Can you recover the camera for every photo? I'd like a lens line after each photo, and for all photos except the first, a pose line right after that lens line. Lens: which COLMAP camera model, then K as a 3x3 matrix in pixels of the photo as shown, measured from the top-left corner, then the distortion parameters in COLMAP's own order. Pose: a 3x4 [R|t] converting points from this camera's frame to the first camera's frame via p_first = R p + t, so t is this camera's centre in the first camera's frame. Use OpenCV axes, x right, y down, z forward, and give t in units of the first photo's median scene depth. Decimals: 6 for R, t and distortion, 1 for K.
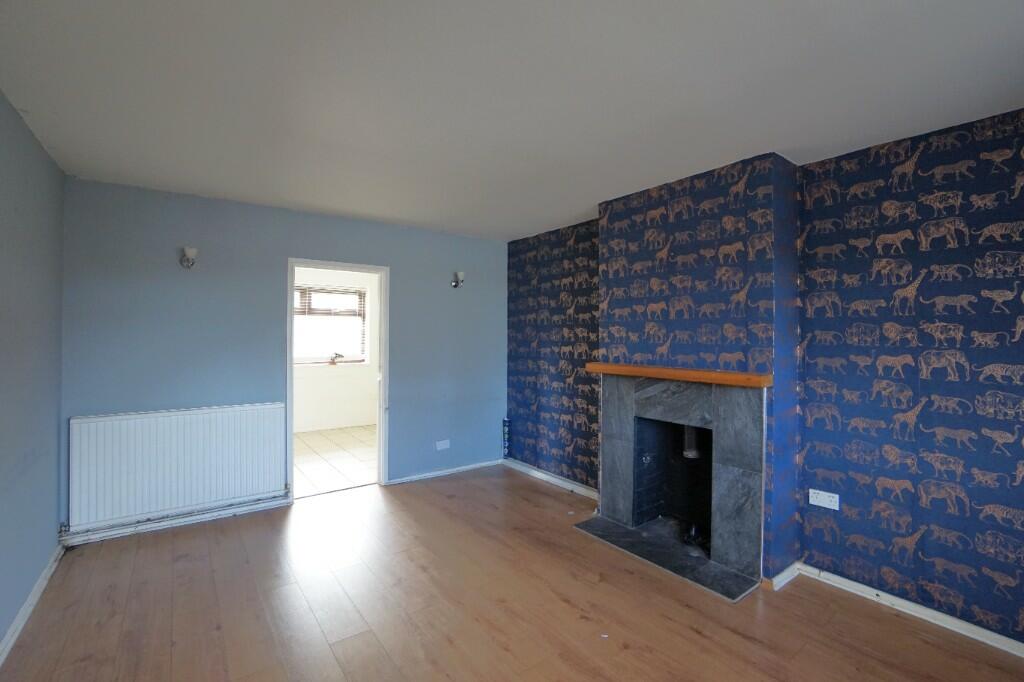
lens RADIAL K [[459.3, 0, 493.3], [0, 459.3, 332.9], [0, 0, 1]] dist [0.000259, 0.000785]
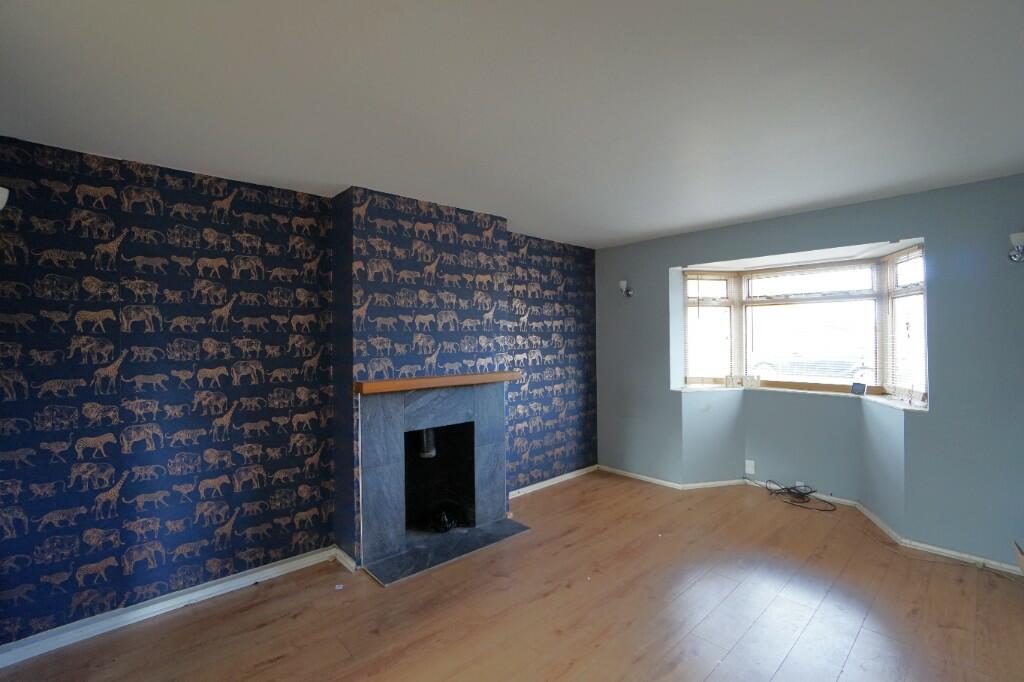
lens RADIAL K [[443.1, 0, 510.5], [0, 443.1, 348.1], [0, 0, 1]] dist [-0.001889, -0.000142]
pose [[-0.066447, -0.010302, 0.997737, -0.601450], [0.016148, 0.999805, 0.011399, 0.001049], [-0.997659, 0.016868, -0.066268, 0.817414]]
